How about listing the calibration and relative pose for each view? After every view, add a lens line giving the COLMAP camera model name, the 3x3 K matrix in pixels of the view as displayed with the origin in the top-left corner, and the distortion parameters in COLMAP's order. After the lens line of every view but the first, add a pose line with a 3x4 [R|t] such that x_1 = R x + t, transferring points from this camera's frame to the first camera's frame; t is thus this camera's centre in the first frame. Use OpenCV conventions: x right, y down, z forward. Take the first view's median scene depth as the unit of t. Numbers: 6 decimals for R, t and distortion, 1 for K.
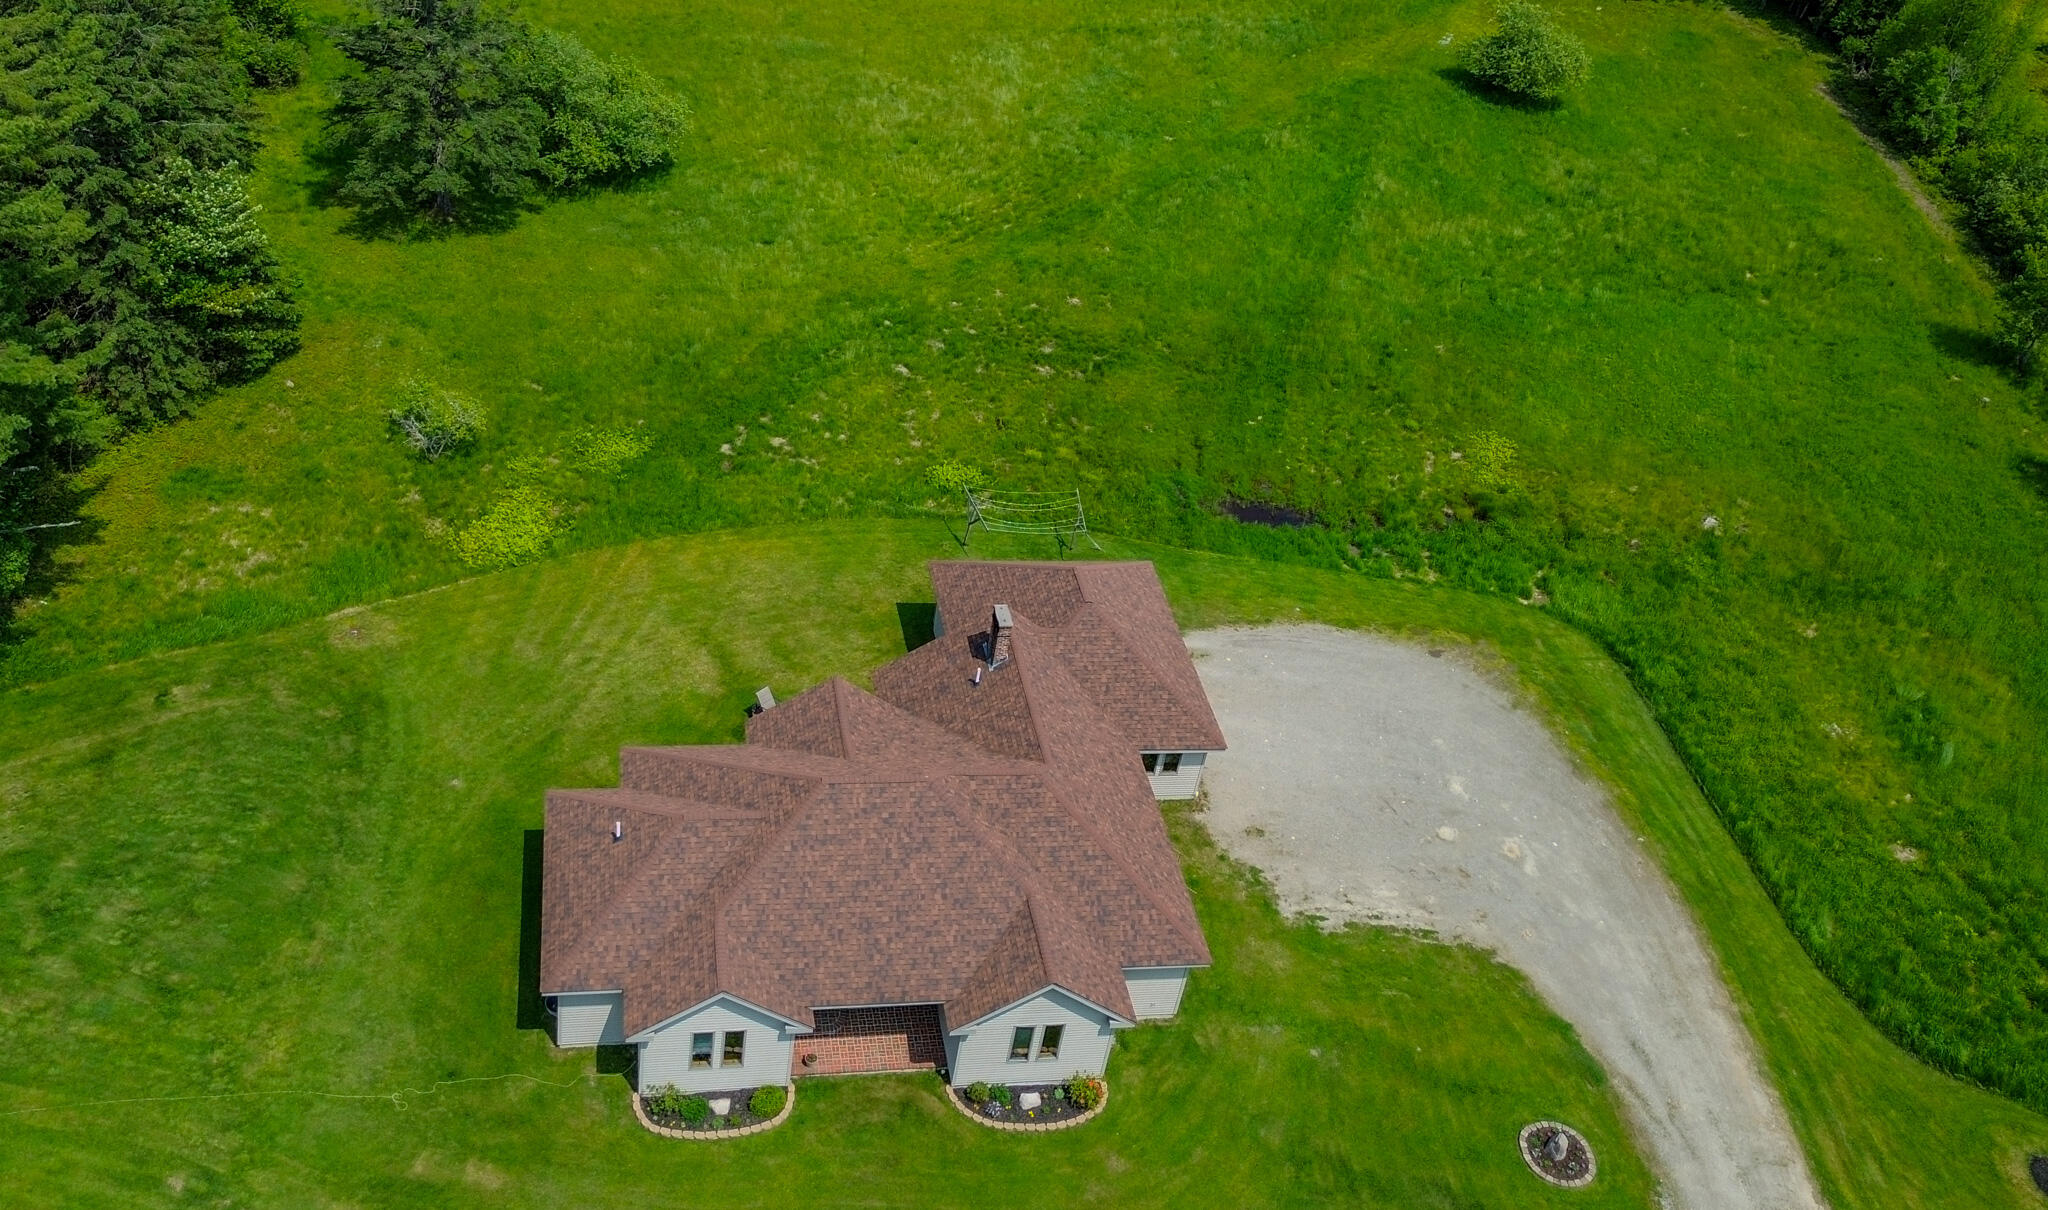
lens RADIAL K [[1842.7, 0, 965.2], [0, 1842.7, 578.1], [0, 0, 1]] dist [0.072999, -0.059110]
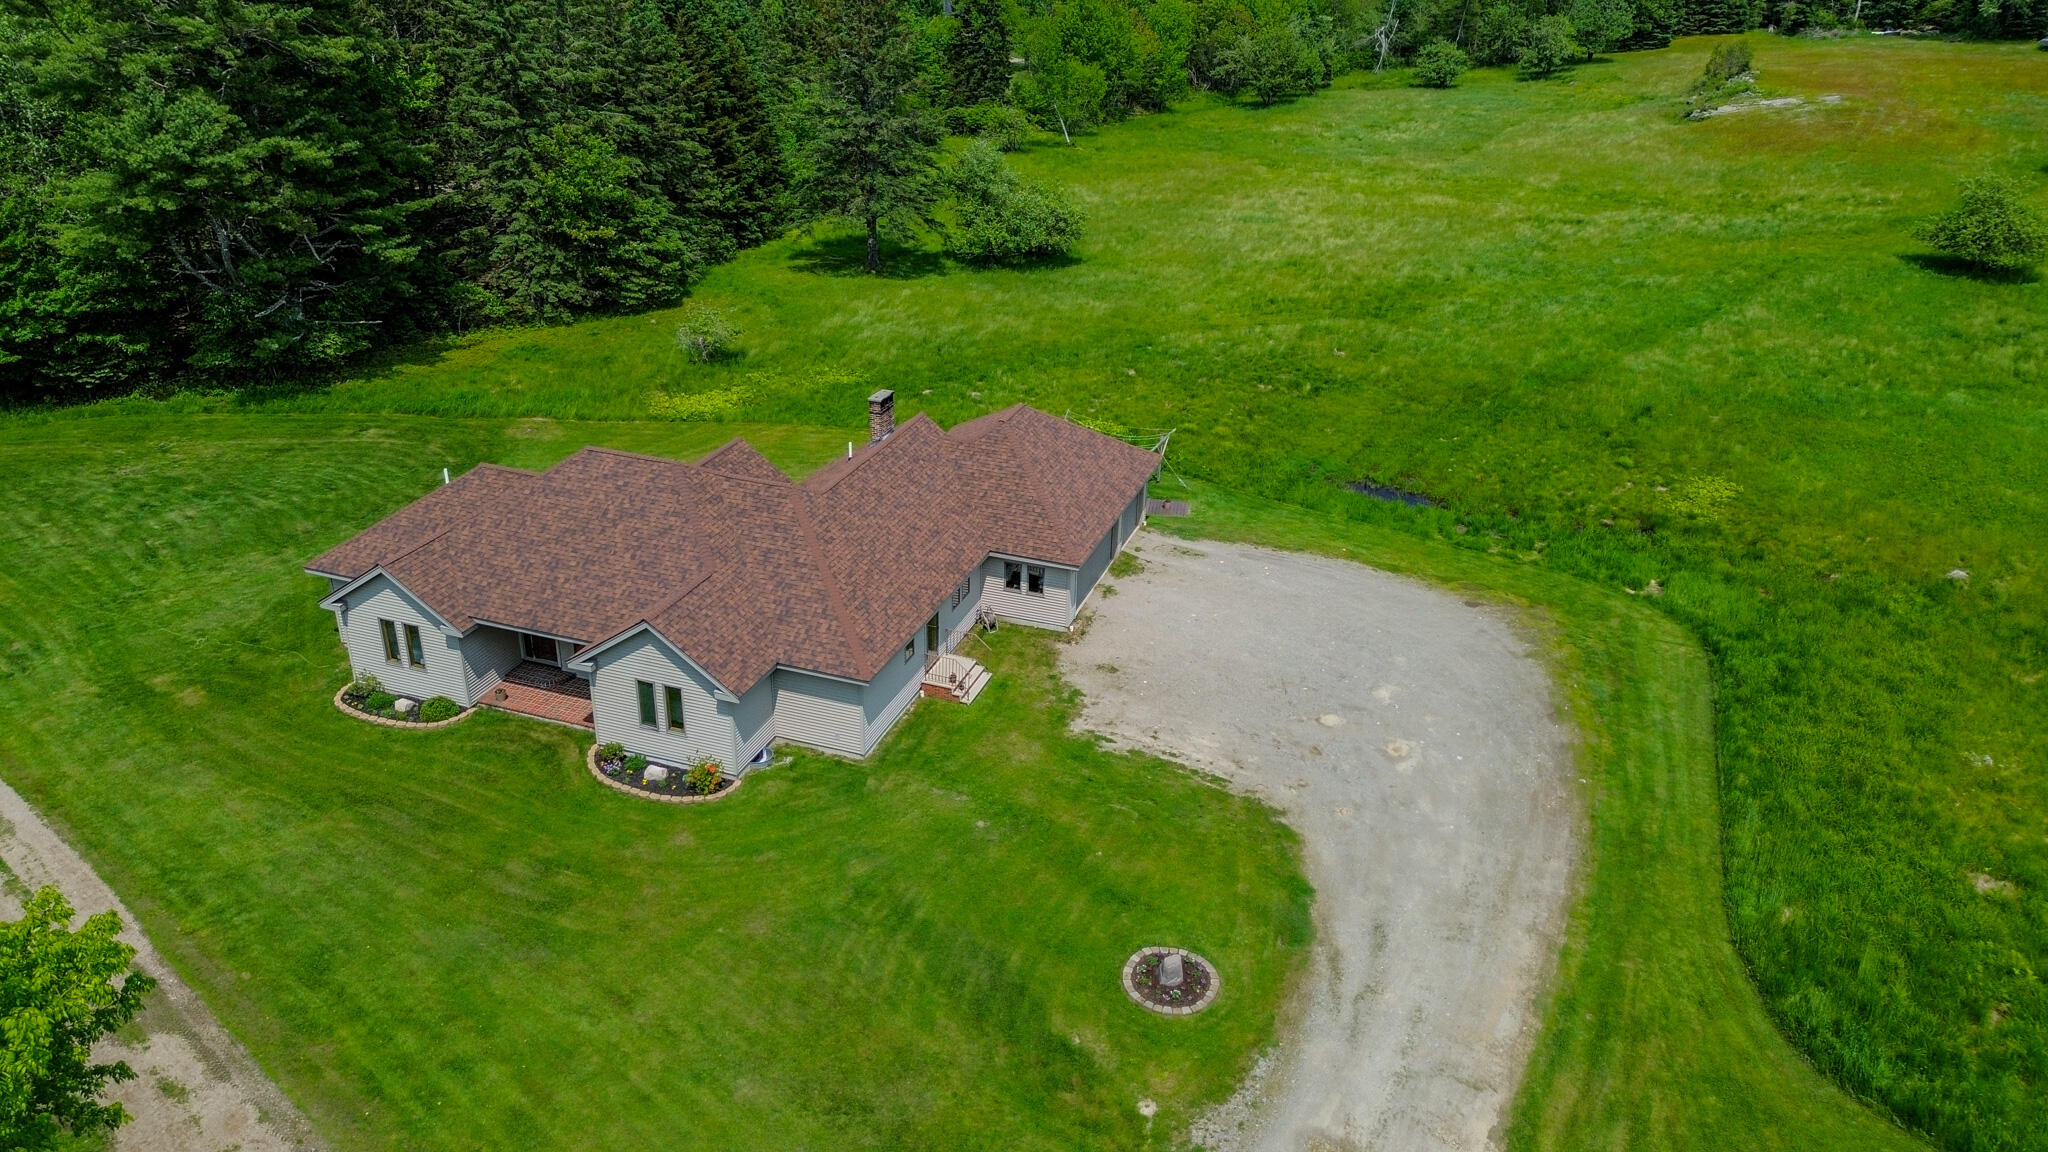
lens RADIAL K [[1441.2, 0, 1034.0], [0, 1441.2, 561.2], [0, 0, 1]] dist [0.078844, -0.076980]
pose [[0.870663, 0.107967, -0.479885, 0.530097], [-0.215718, 0.960598, -0.175261, 0.249635], [0.442054, 0.256113, 0.859648, 0.378509]]
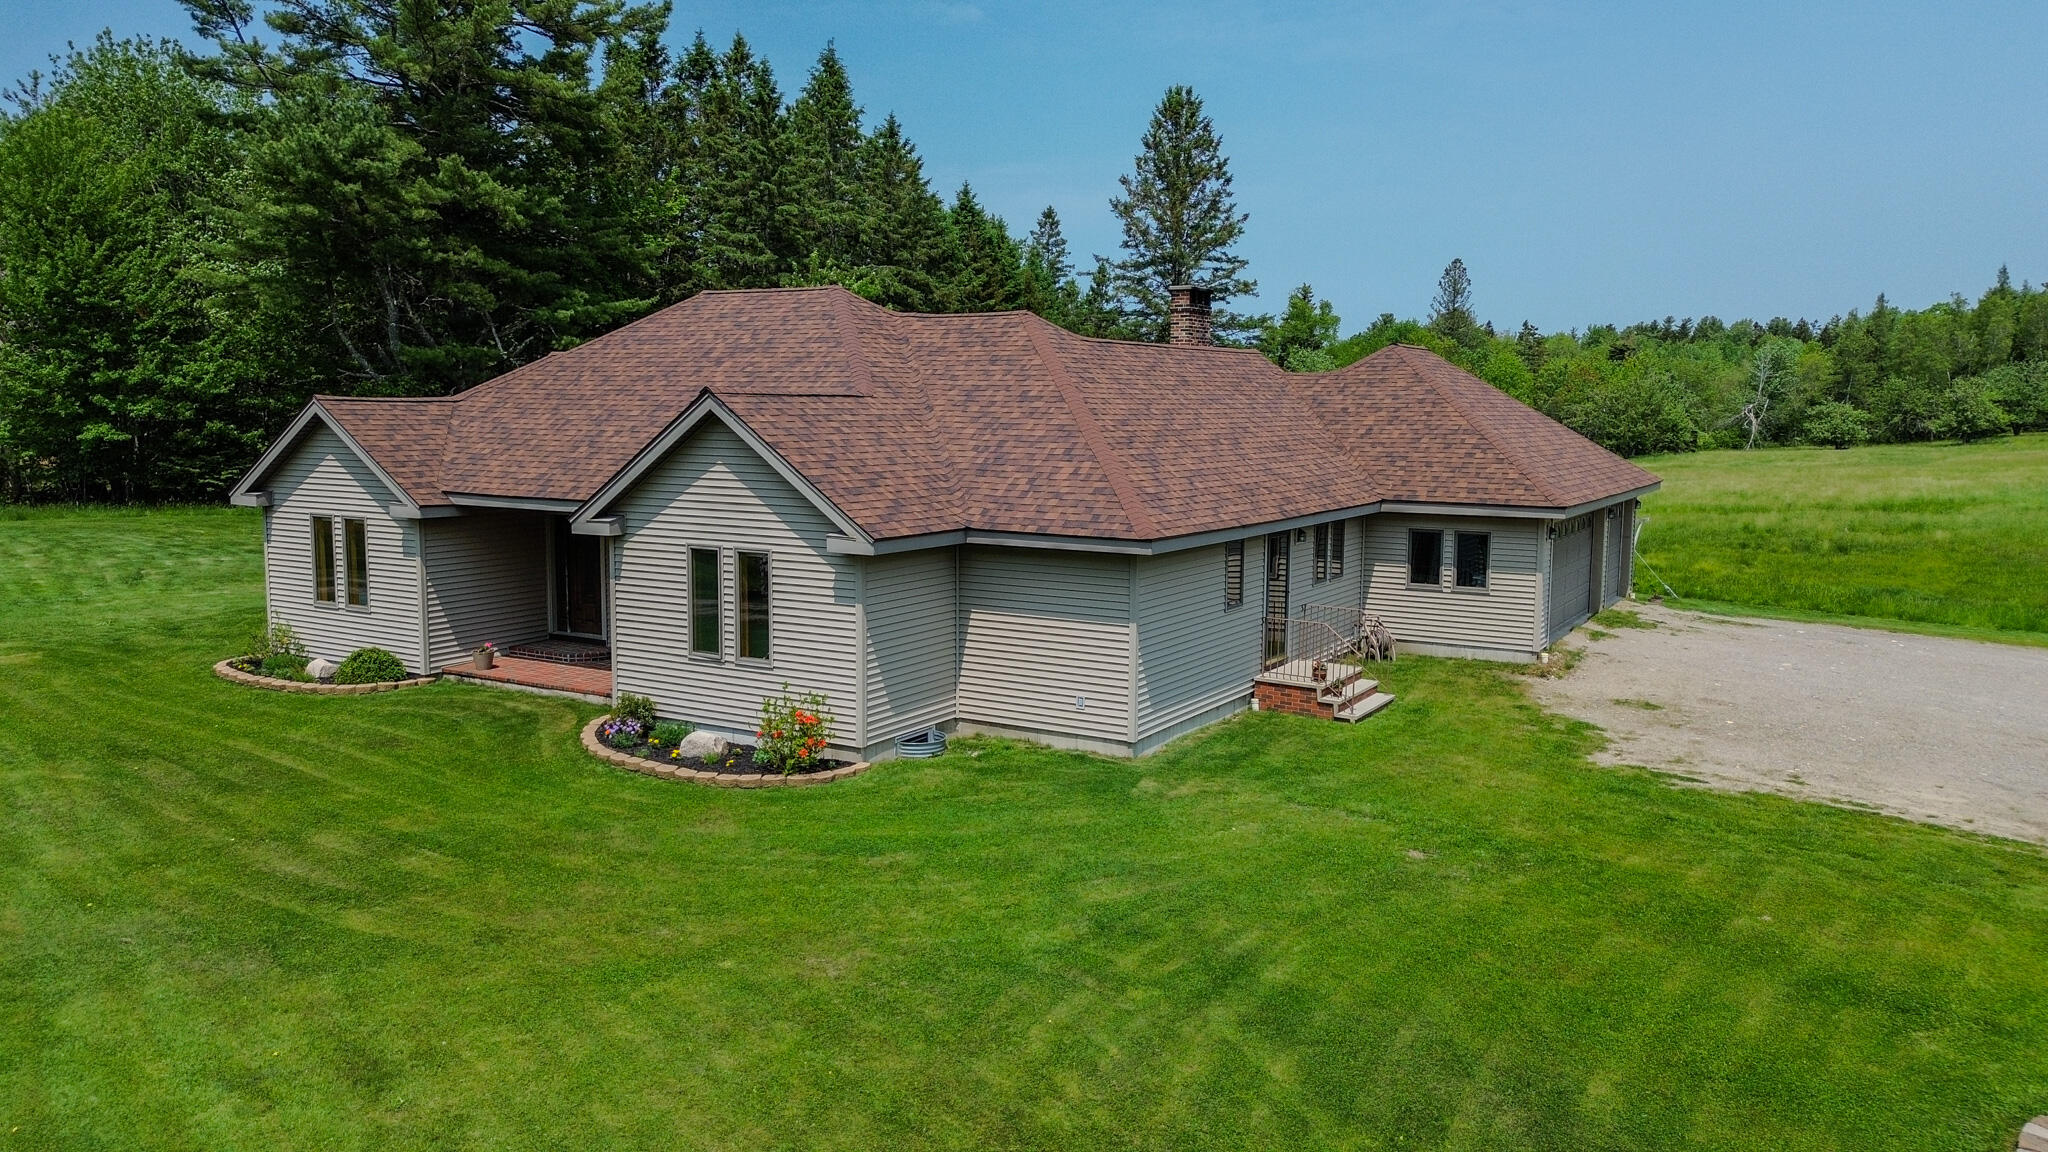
lens RADIAL K [[1441.2, 0, 1031.0], [0, 1441.2, 573.1], [0, 0, 1]] dist [0.078844, -0.076980]
pose [[0.754558, -0.048552, -0.654435, 0.318399], [-0.313444, 0.849482, -0.424420, 0.351588], [0.576537, 0.525378, 0.625765, 0.749263]]
